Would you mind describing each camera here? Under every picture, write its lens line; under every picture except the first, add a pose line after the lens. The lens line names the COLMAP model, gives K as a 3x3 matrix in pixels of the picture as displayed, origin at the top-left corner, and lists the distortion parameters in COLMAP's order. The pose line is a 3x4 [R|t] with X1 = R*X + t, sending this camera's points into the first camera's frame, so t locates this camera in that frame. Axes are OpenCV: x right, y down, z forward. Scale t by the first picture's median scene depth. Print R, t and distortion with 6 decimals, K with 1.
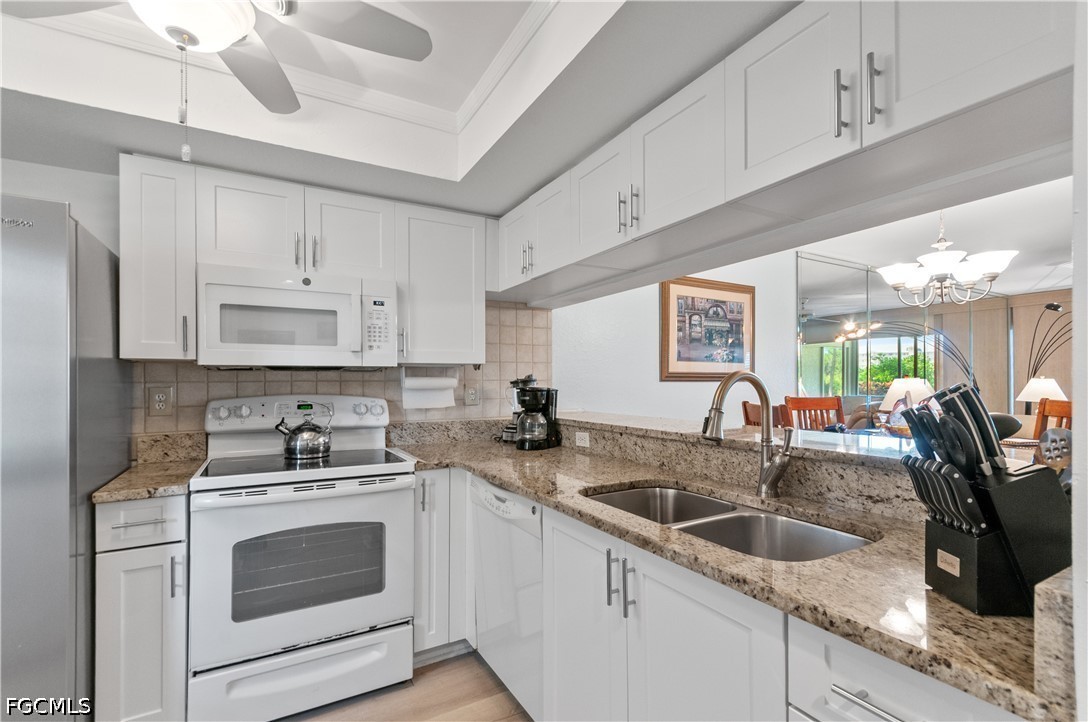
lens RADIAL K [[484.3, 0, 547.5], [0, 484.3, 382.2], [0, 0, 1]] dist [-0.000239, 0.000032]
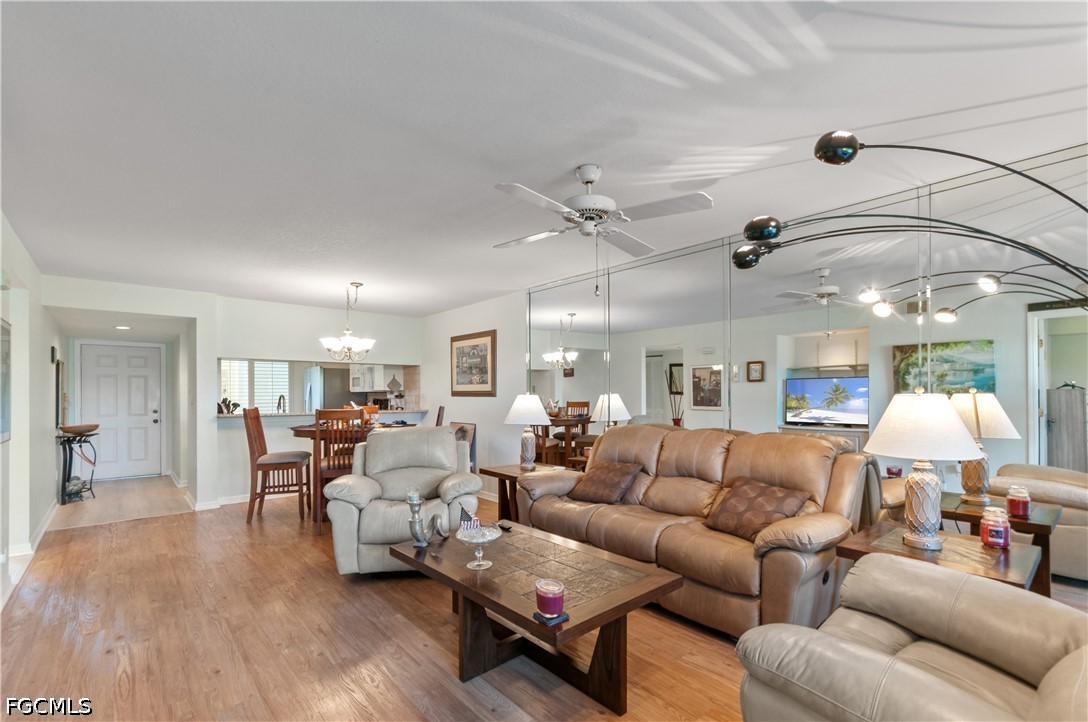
lens RADIAL K [[484.3, 0, 547.5], [0, 484.3, 382.2], [0, 0, 1]] dist [-0.000239, 0.000032]
pose [[0.209295, -0.018765, -0.977672, 3.358656], [0.007568, 0.999817, -0.017570, -0.031796], [0.977823, -0.003722, 0.209399, 1.550815]]
